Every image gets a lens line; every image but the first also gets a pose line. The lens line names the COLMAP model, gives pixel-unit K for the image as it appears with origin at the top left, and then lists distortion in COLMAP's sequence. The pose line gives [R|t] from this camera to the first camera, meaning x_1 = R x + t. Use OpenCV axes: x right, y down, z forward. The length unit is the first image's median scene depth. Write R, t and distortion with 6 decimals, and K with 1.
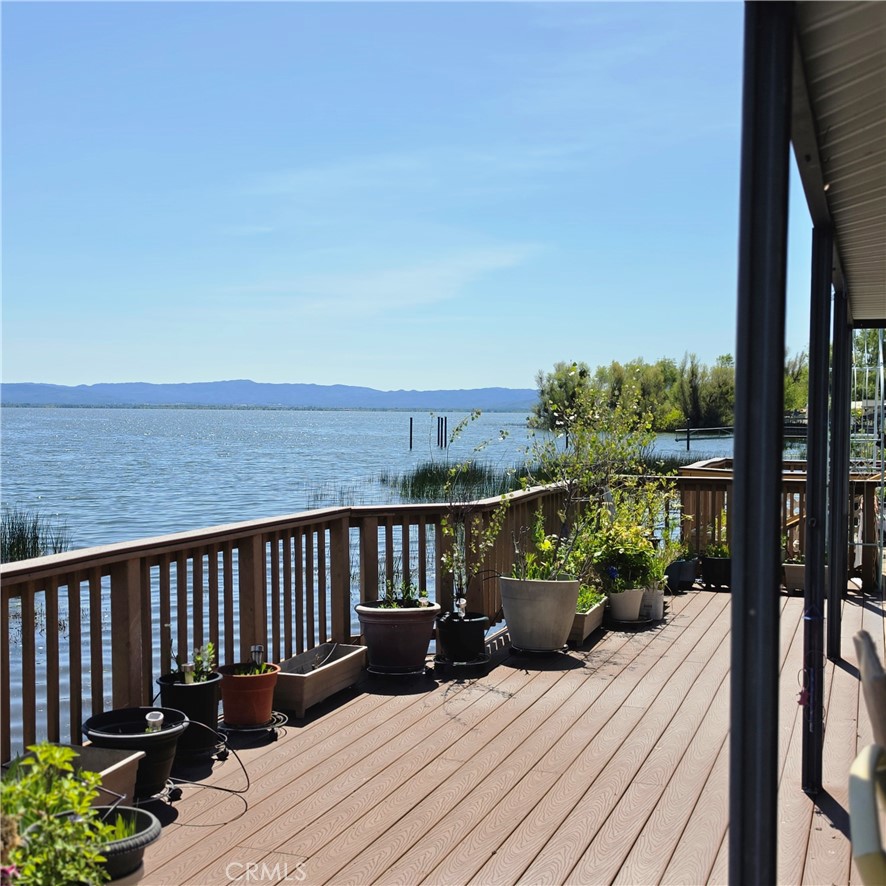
lens RADIAL K [[1165.1, 0, 440.9], [0, 1165.1, 453.5], [0, 0, 1]] dist [0.174929, -0.448421]
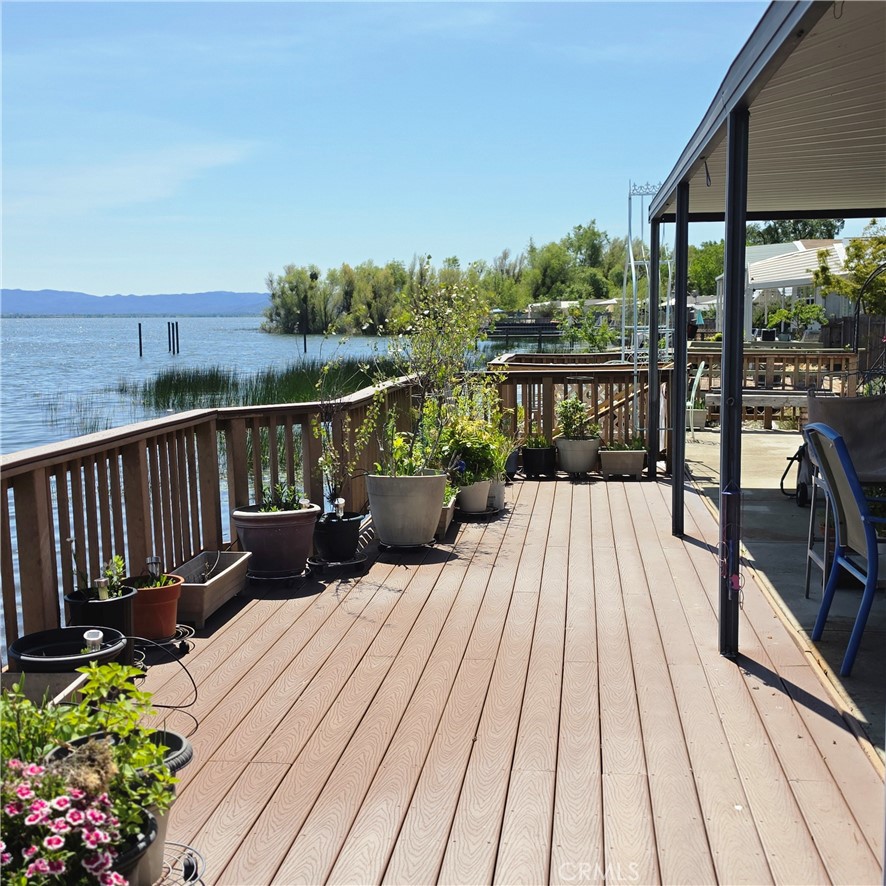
lens RADIAL K [[1165.1, 0, 440.9], [0, 1165.1, 453.5], [0, 0, 1]] dist [0.174929, -0.448421]
pose [[0.972538, -0.044418, 0.228464, -0.119265], [0.025735, 0.996124, 0.084112, 0.006573], [-0.231315, -0.075923, 0.969912, 0.033481]]
